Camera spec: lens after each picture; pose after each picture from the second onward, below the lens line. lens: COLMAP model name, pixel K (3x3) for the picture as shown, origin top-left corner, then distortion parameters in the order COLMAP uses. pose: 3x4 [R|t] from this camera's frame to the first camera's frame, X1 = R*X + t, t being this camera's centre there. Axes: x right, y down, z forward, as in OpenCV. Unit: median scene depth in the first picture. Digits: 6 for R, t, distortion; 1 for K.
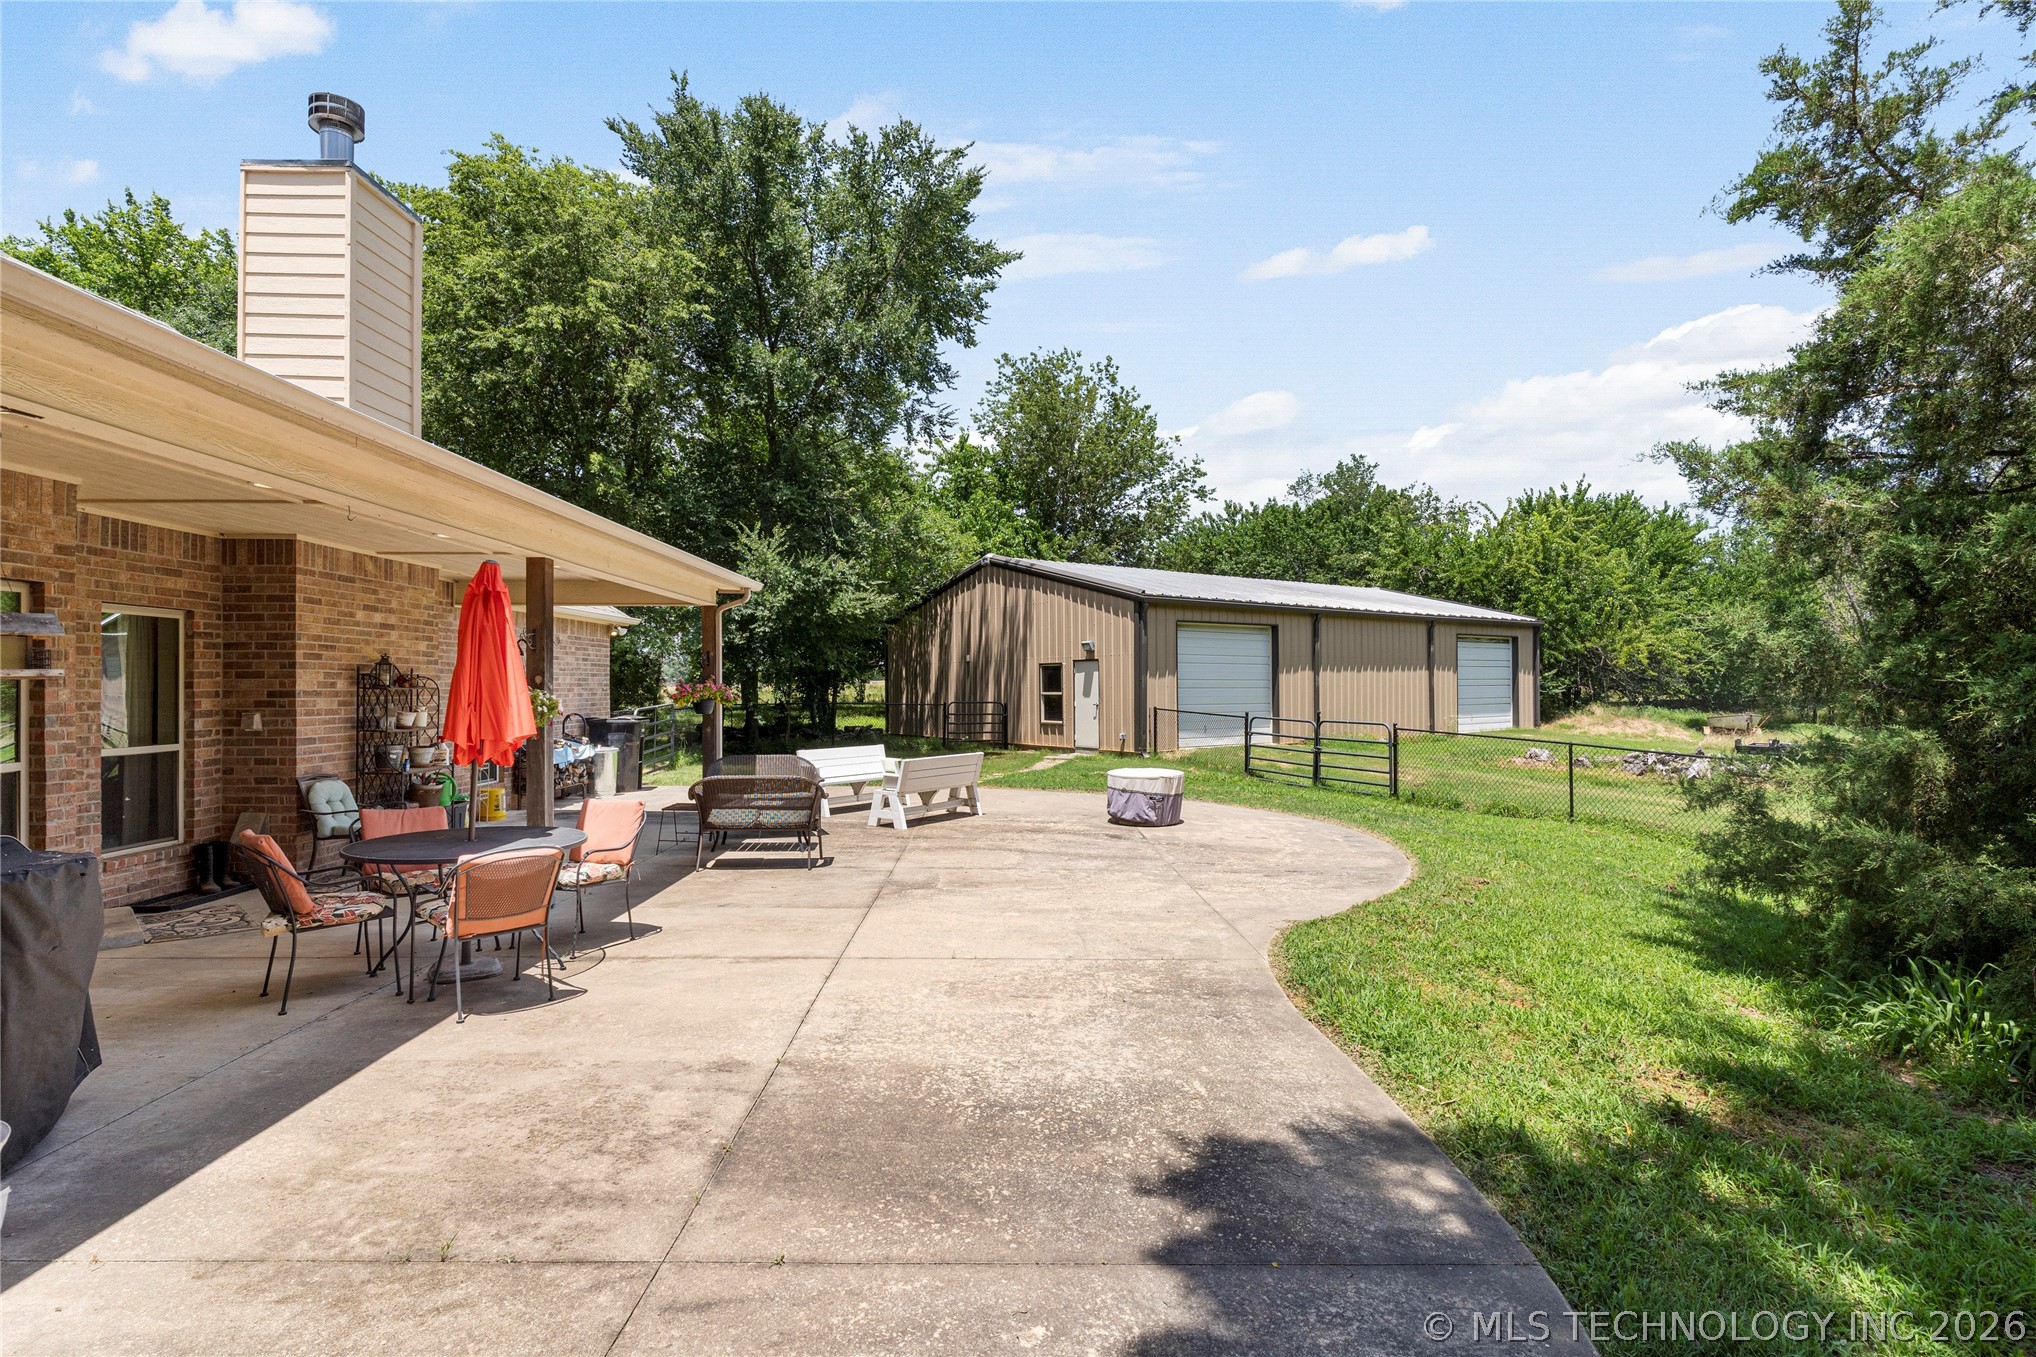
lens RADIAL K [[977.2, 0, 1009.7], [0, 977.2, 684.3], [0, 0, 1]] dist [0.006552, -0.000426]
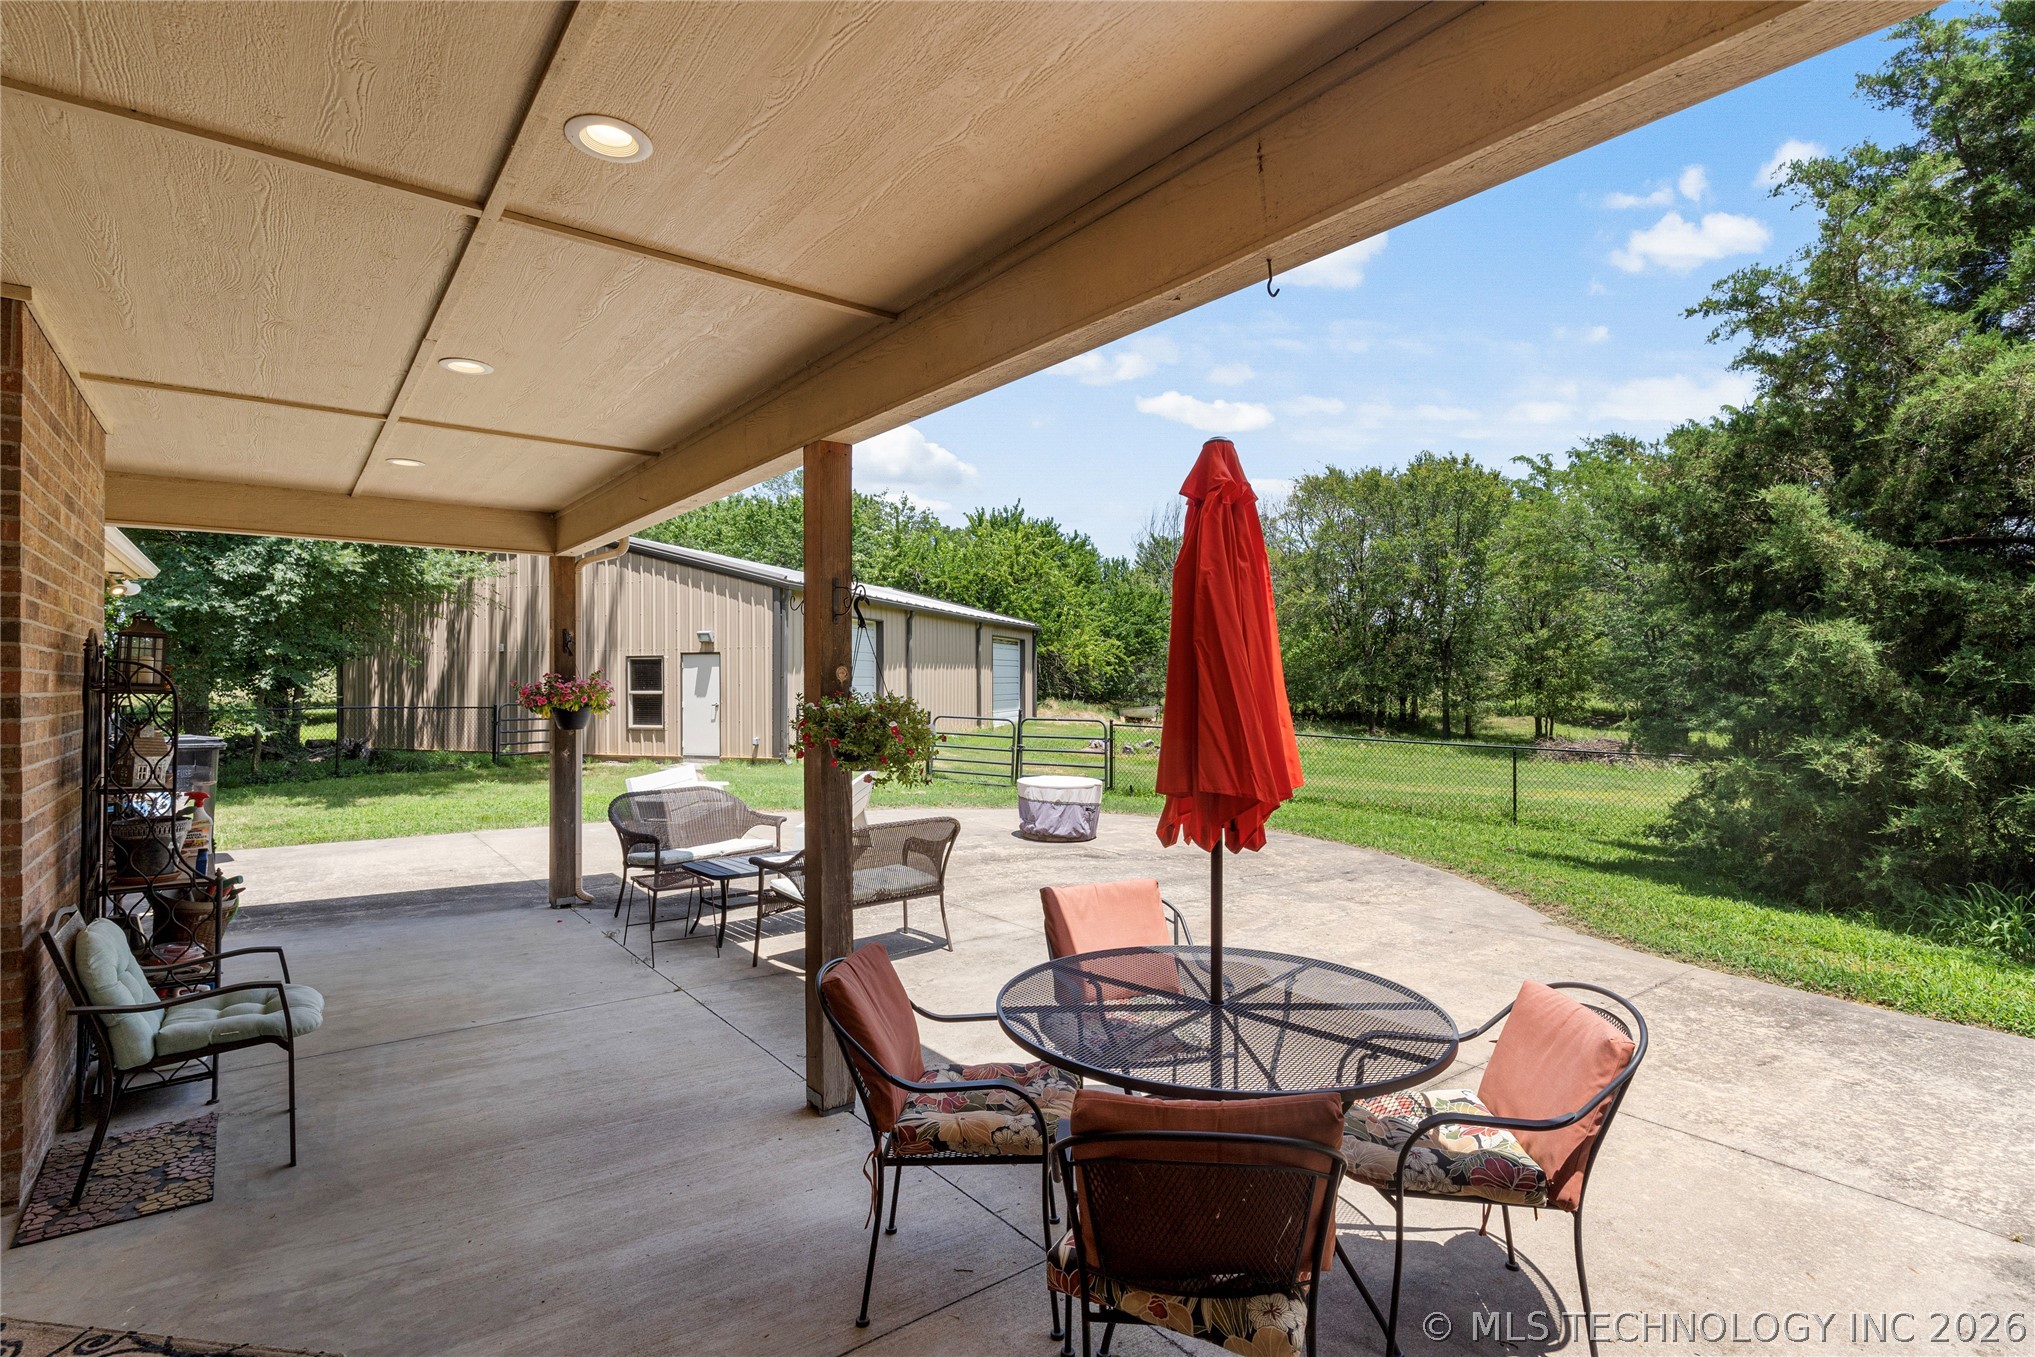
lens RADIAL K [[976.7, 0, 1015.8], [0, 976.7, 679.3], [0, 0, 1]] dist [0.006552, -0.000426]
pose [[0.802654, 0.002815, 0.596438, -0.203922], [-0.001936, 0.999996, -0.002113, -0.000543], [-0.596442, 0.000541, 0.802656, 0.145874]]
